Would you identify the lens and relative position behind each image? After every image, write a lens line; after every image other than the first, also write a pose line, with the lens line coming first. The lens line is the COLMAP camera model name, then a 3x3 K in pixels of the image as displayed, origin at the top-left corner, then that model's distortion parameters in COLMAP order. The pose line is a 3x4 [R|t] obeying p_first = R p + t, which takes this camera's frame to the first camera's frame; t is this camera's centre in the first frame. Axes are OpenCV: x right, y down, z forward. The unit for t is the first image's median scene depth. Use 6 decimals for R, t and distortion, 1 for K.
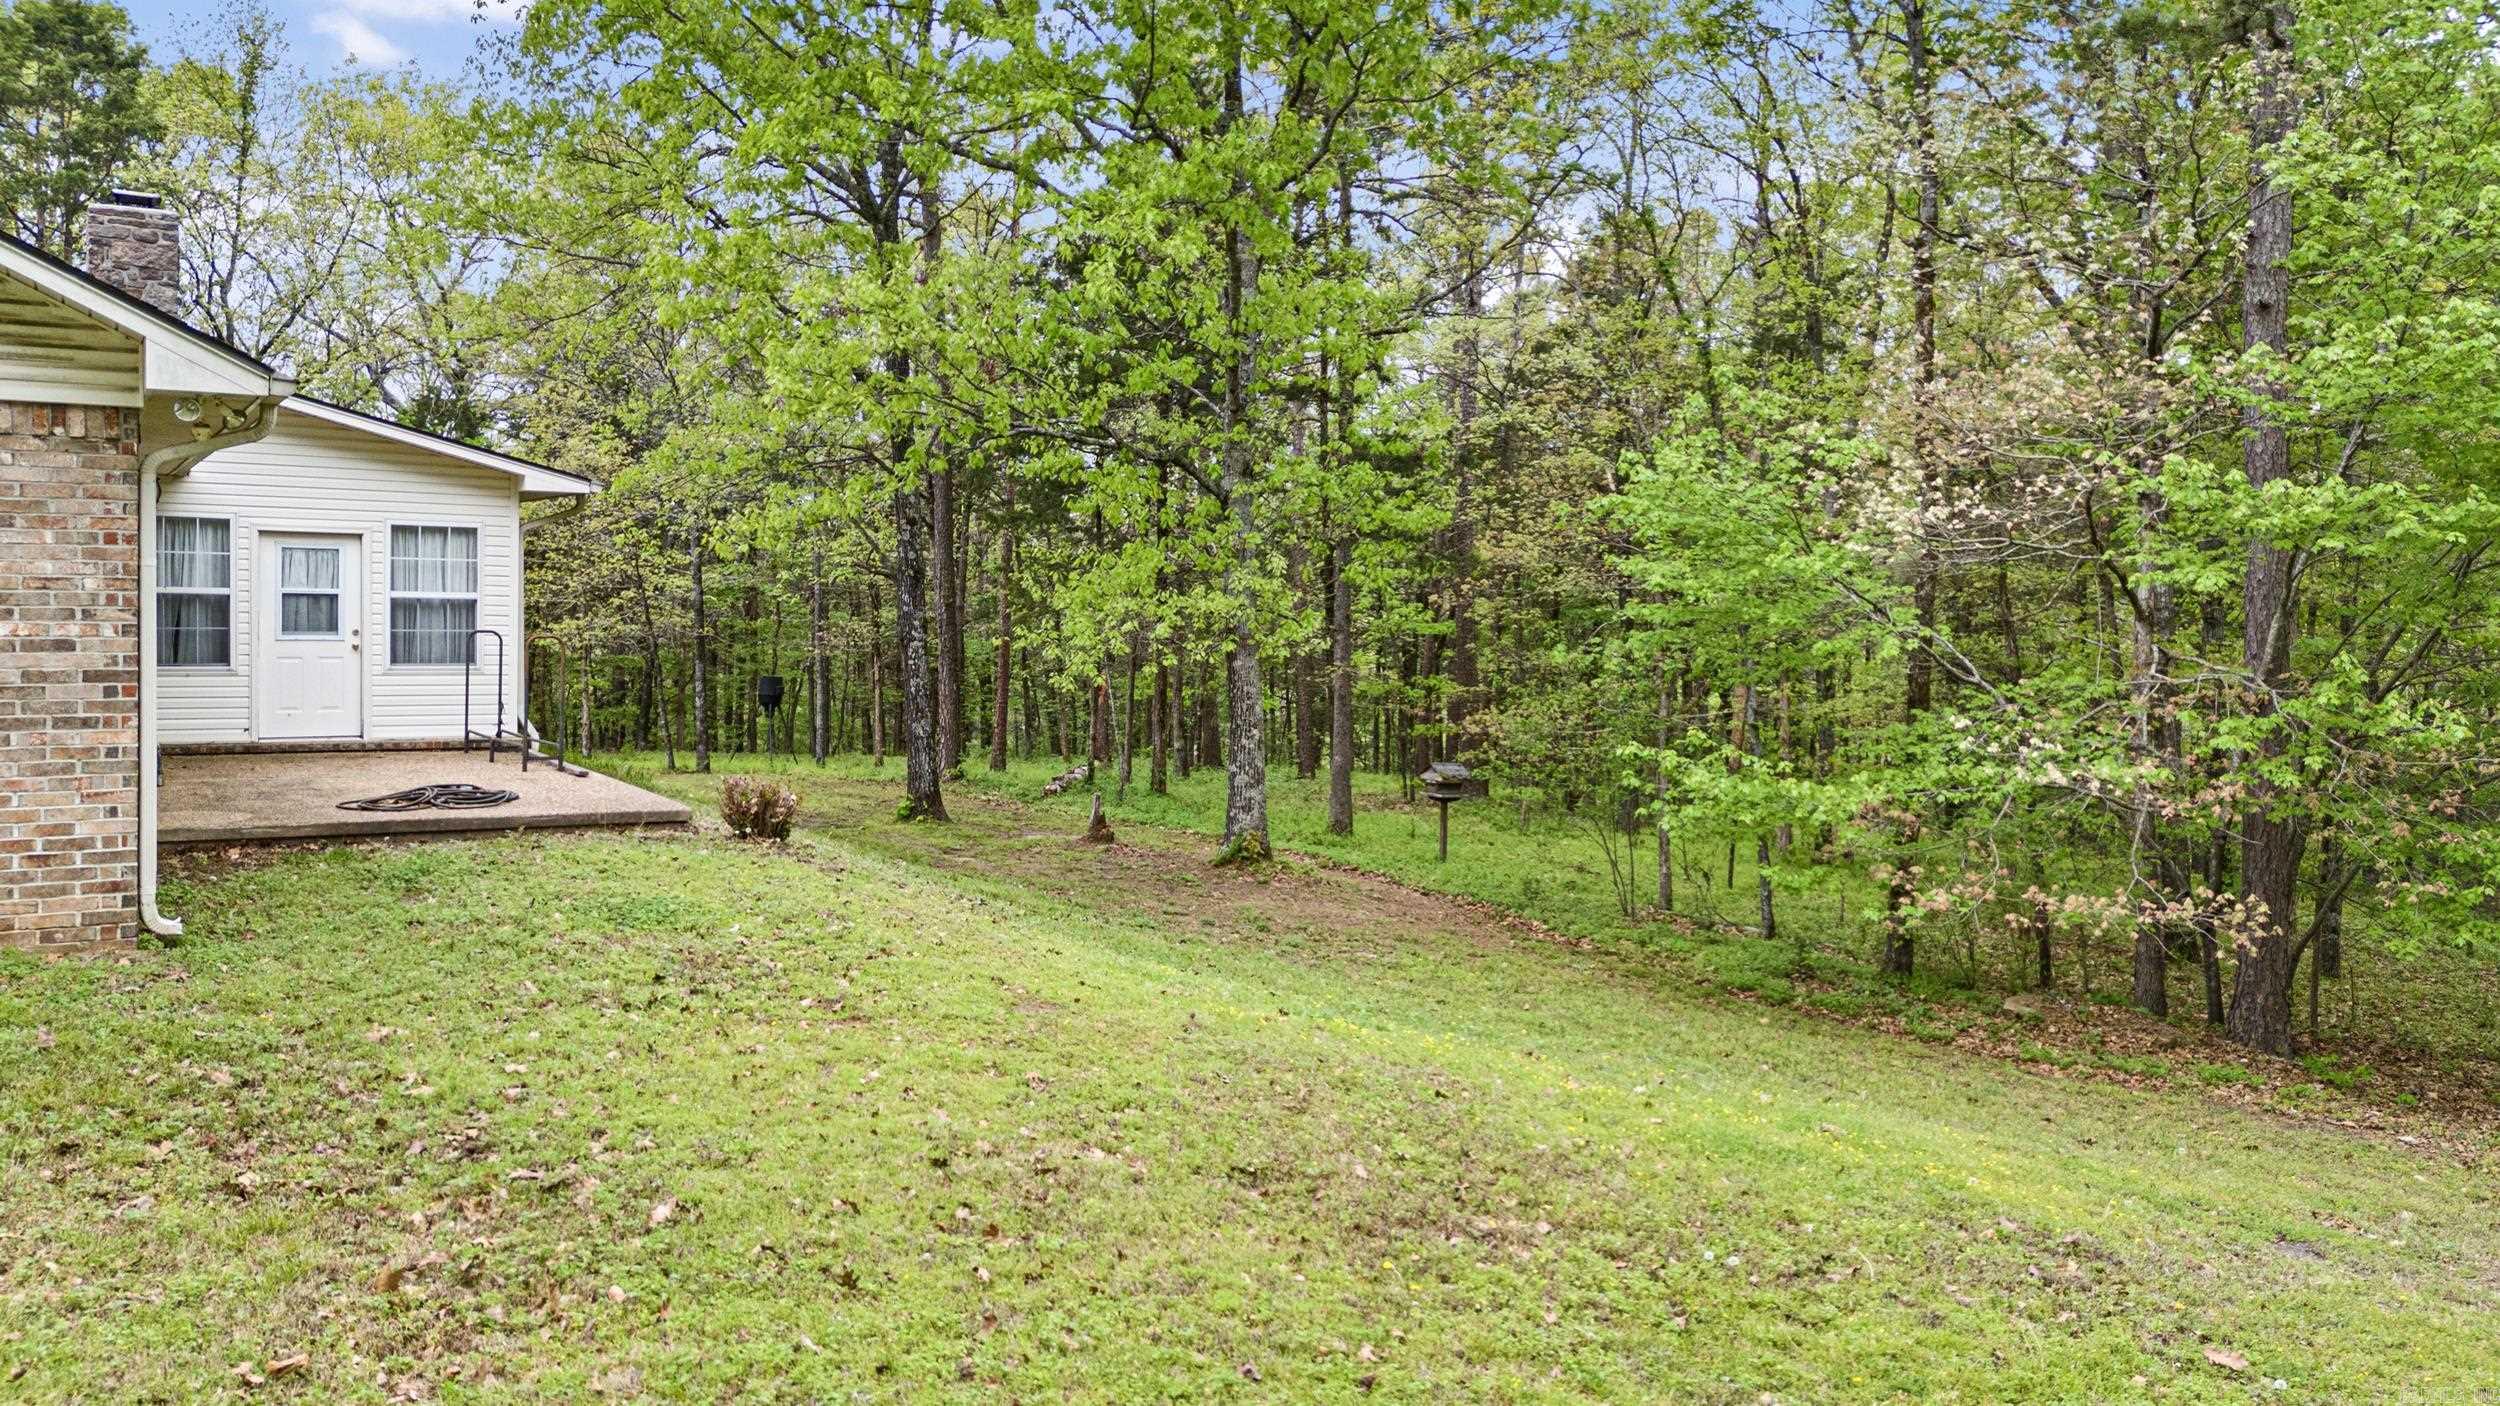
lens RADIAL K [[1839.1, 0, 1252.5], [0, 1839.1, 709.5], [0, 0, 1]] dist [0.013011, -0.001343]
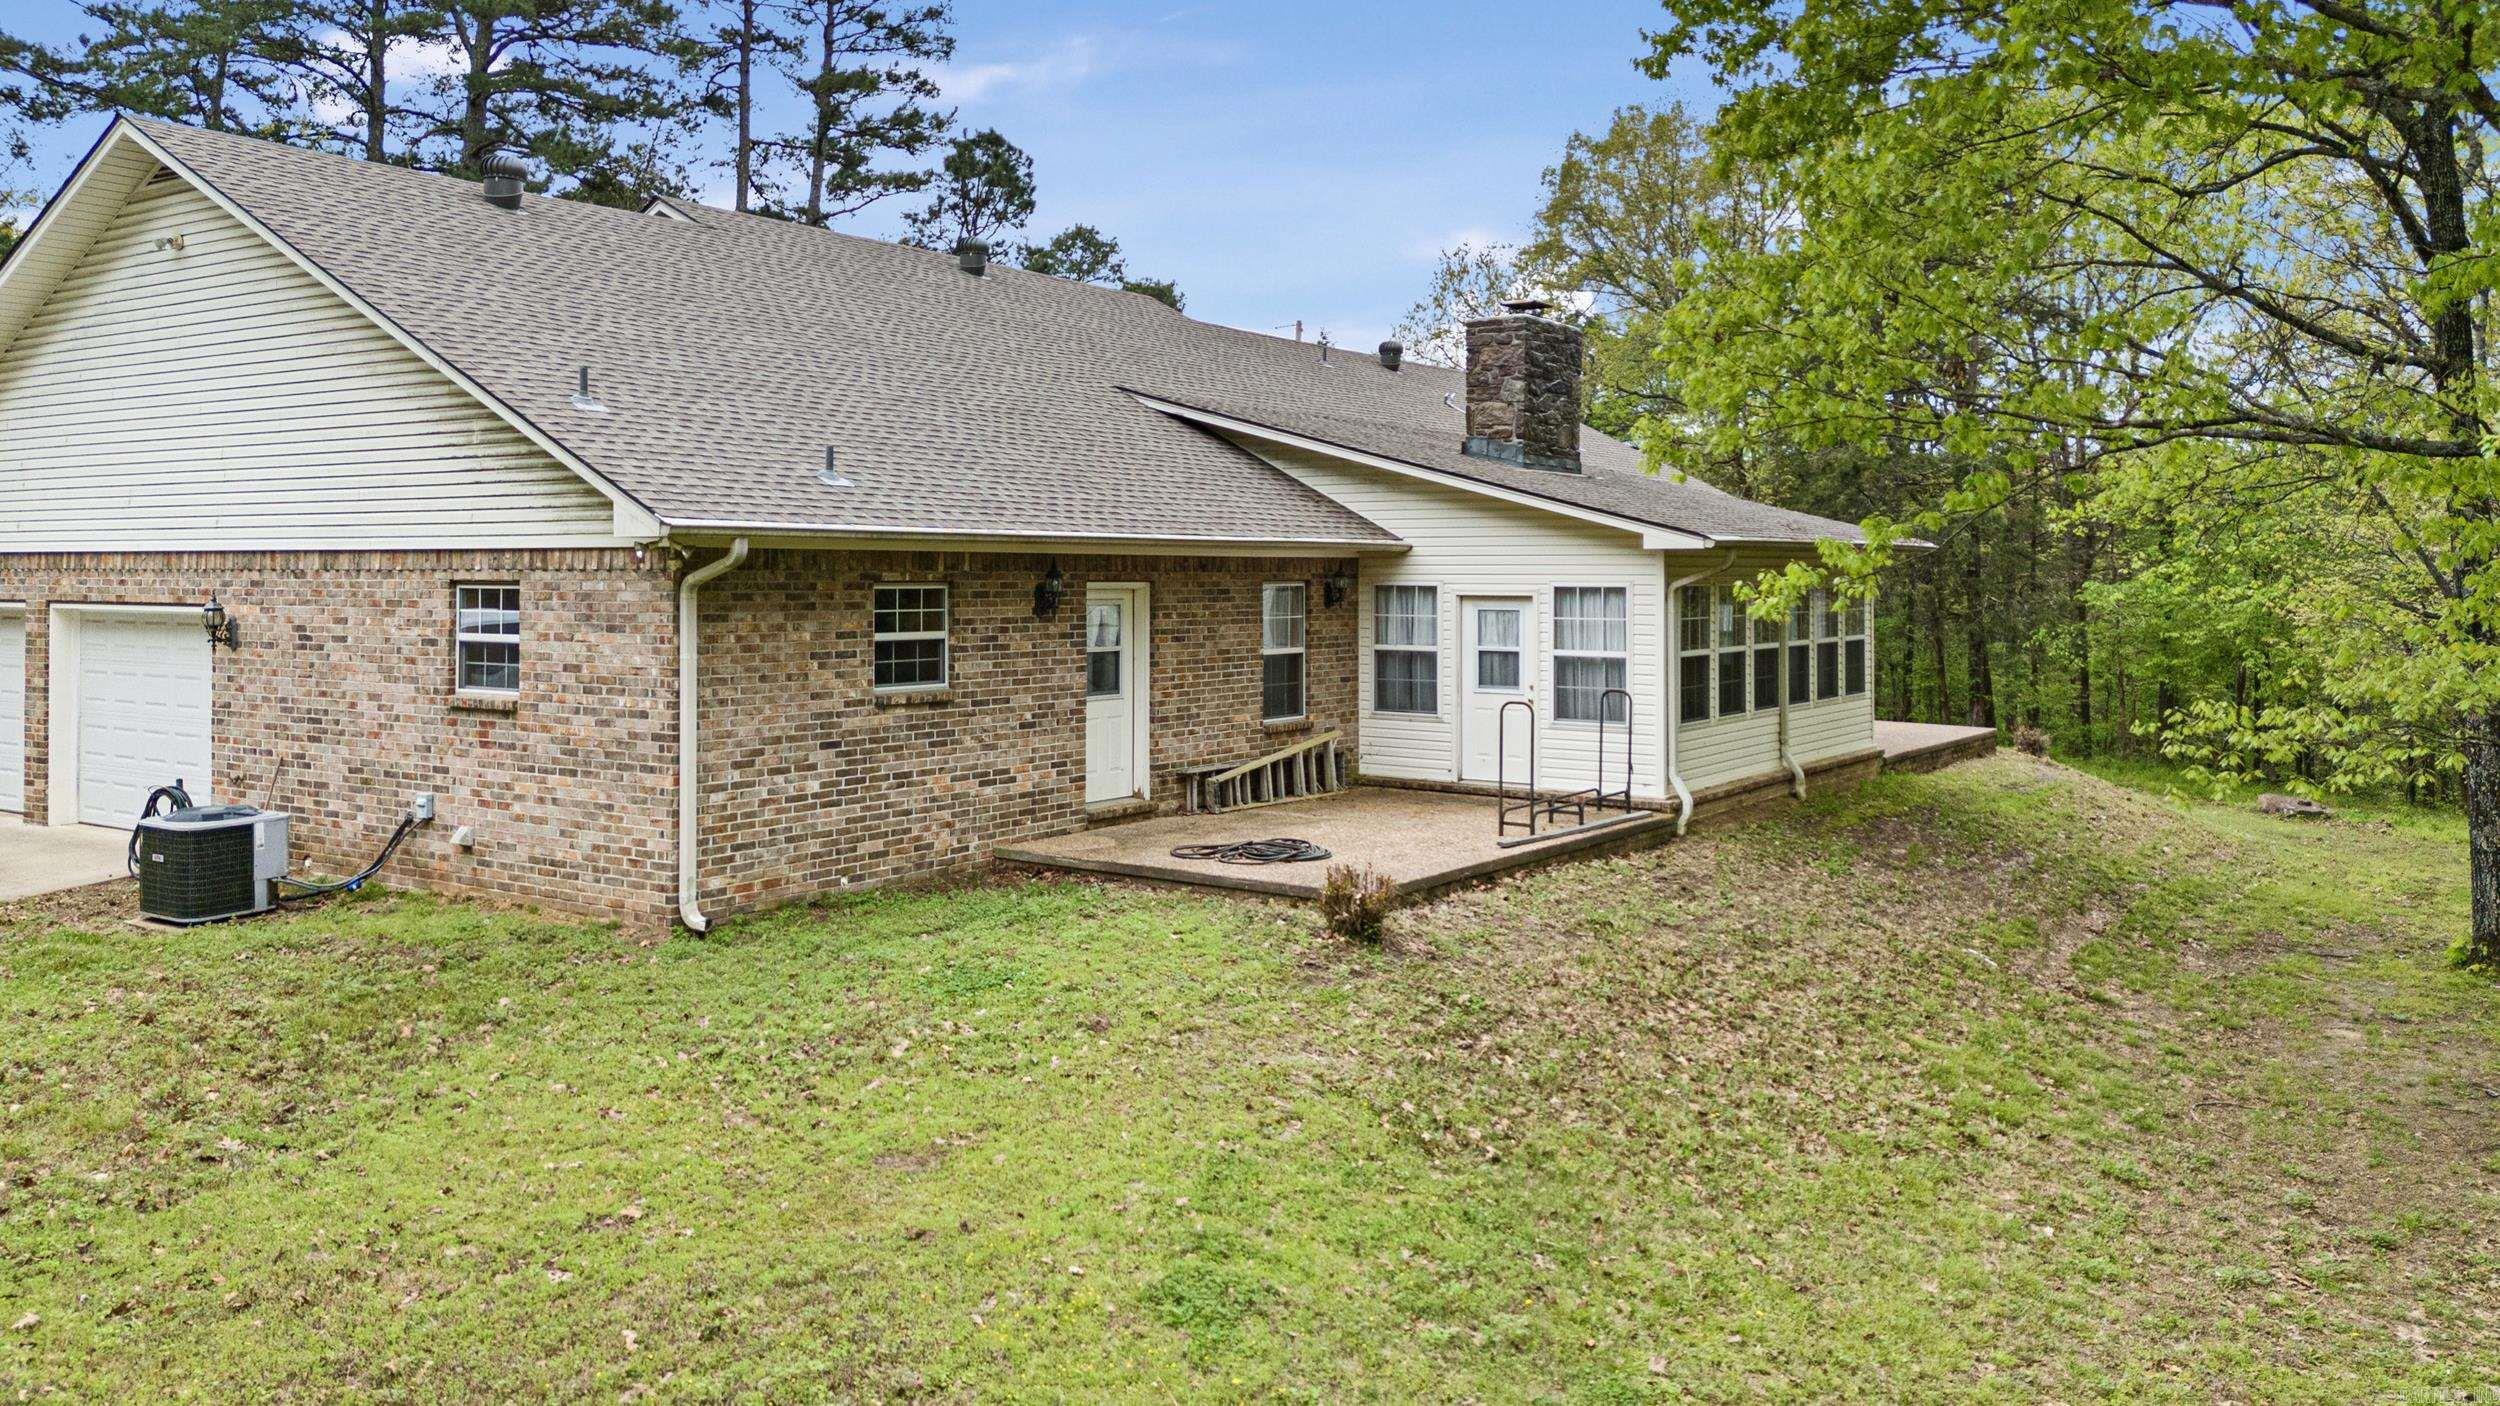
lens RADIAL K [[1839.1, 0, 1252.2], [0, 1839.1, 687.6], [0, 0, 1]] dist [0.013011, -0.001343]
pose [[0.426815, 0.035063, -0.903659, 0.419961], [-0.051566, 0.998566, 0.014390, -0.050042], [0.902868, 0.040456, 0.428011, 0.405961]]
